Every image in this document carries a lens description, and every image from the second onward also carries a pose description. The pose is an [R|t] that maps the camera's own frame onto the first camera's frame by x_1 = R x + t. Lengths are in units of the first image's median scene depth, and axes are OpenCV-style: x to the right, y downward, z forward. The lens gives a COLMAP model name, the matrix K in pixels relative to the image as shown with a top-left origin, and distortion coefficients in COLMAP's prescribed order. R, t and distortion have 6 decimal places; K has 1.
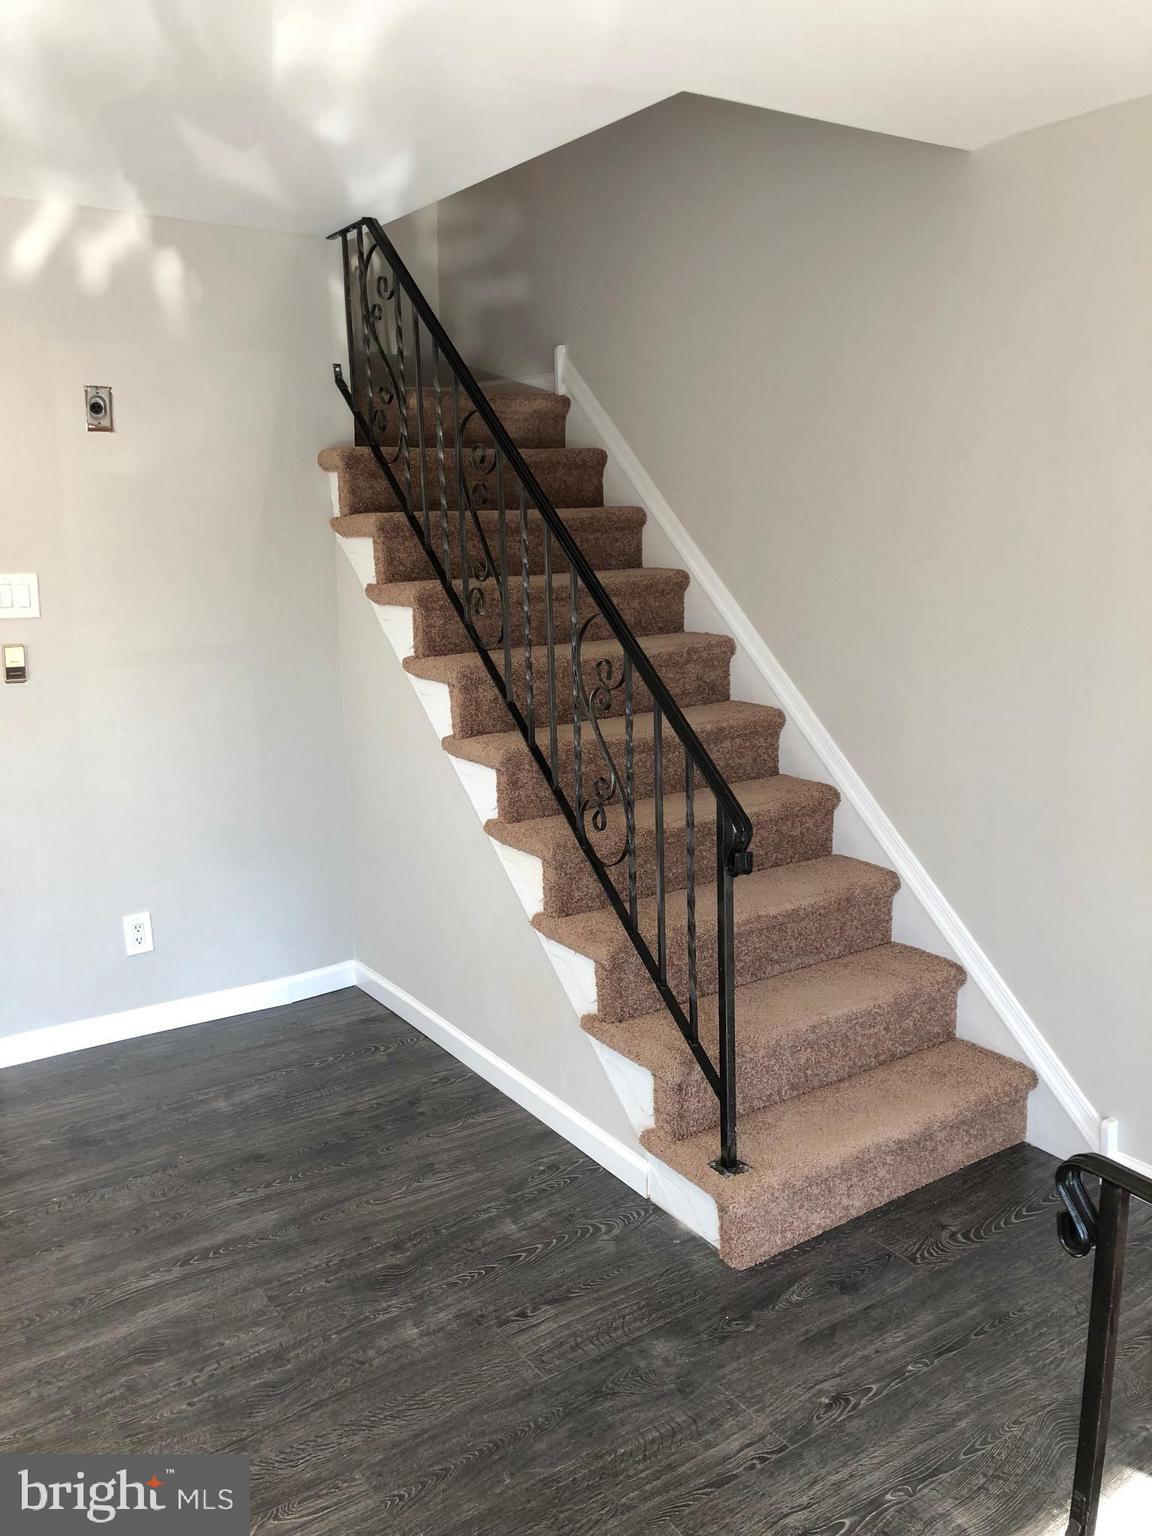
lens RADIAL K [[1285.9, 0, 577.4], [0, 1285.9, 771.7], [0, 0, 1]] dist [0.005765, -0.006348]
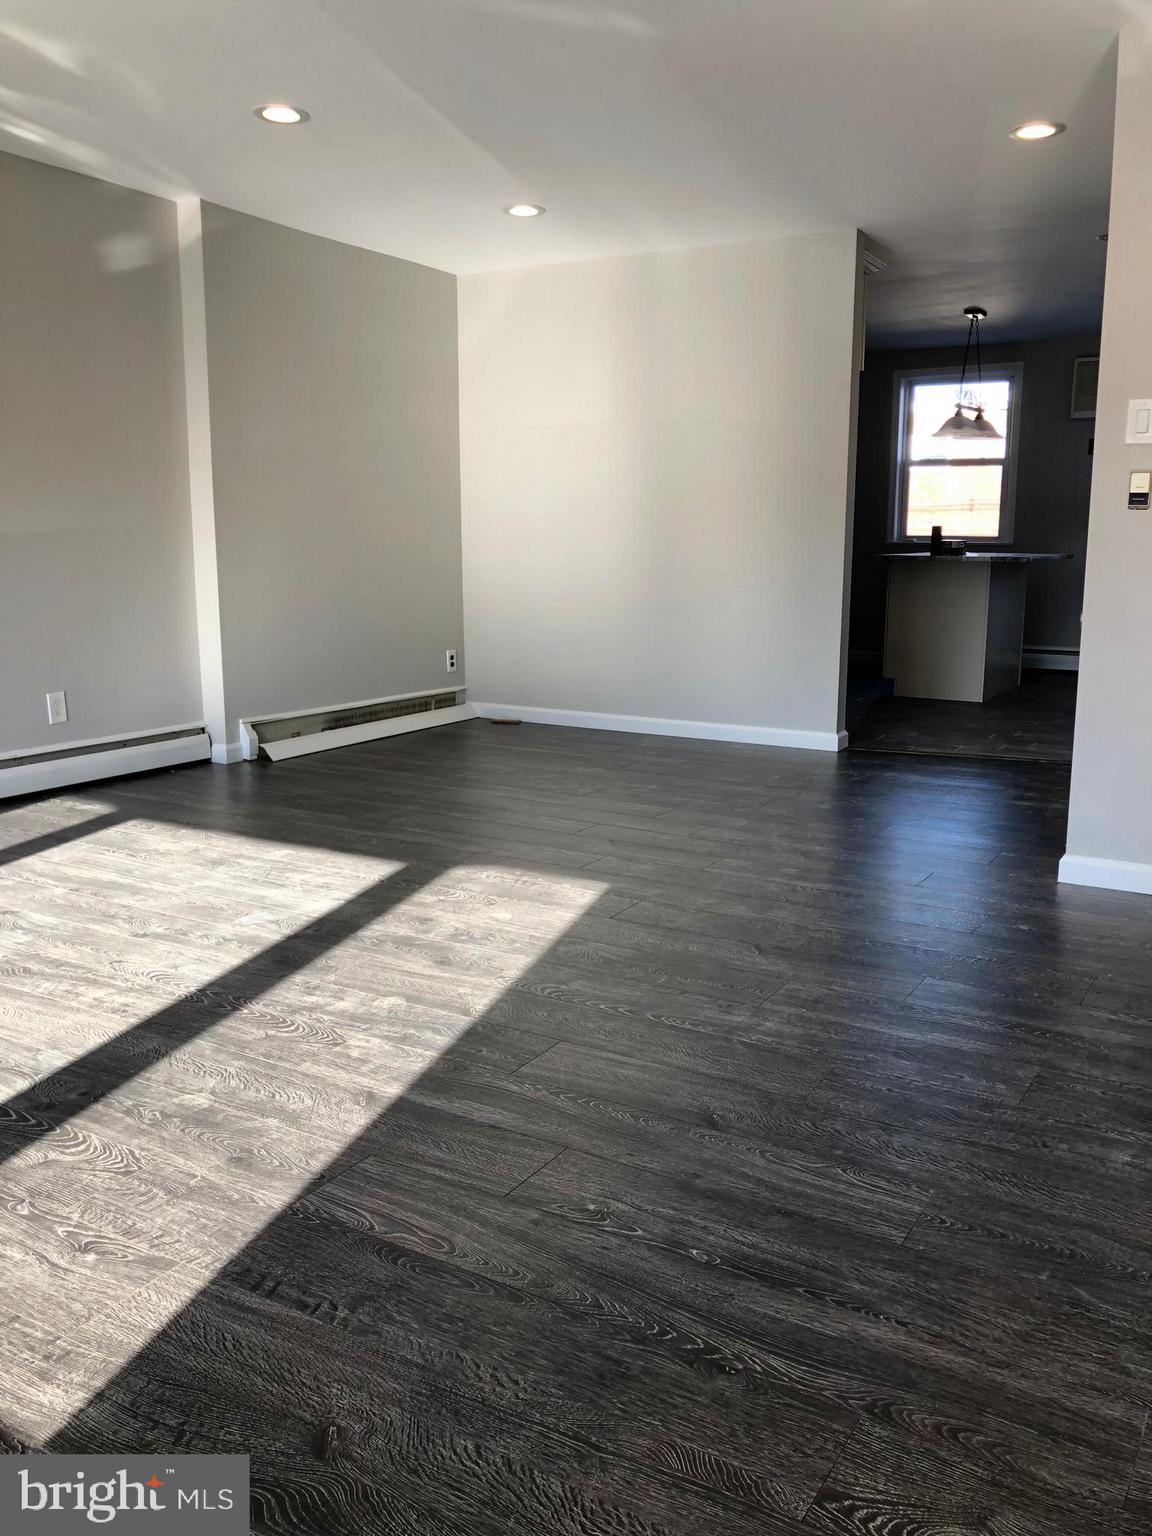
lens RADIAL K [[1285.9, 0, 578.3], [0, 1285.9, 766.1], [0, 0, 1]] dist [0.005765, -0.006348]
pose [[0.411765, 0.177841, -0.893768, 0.414542], [-0.197001, 0.974953, 0.103235, 0.139551], [0.889741, 0.133565, 0.436487, 0.219608]]
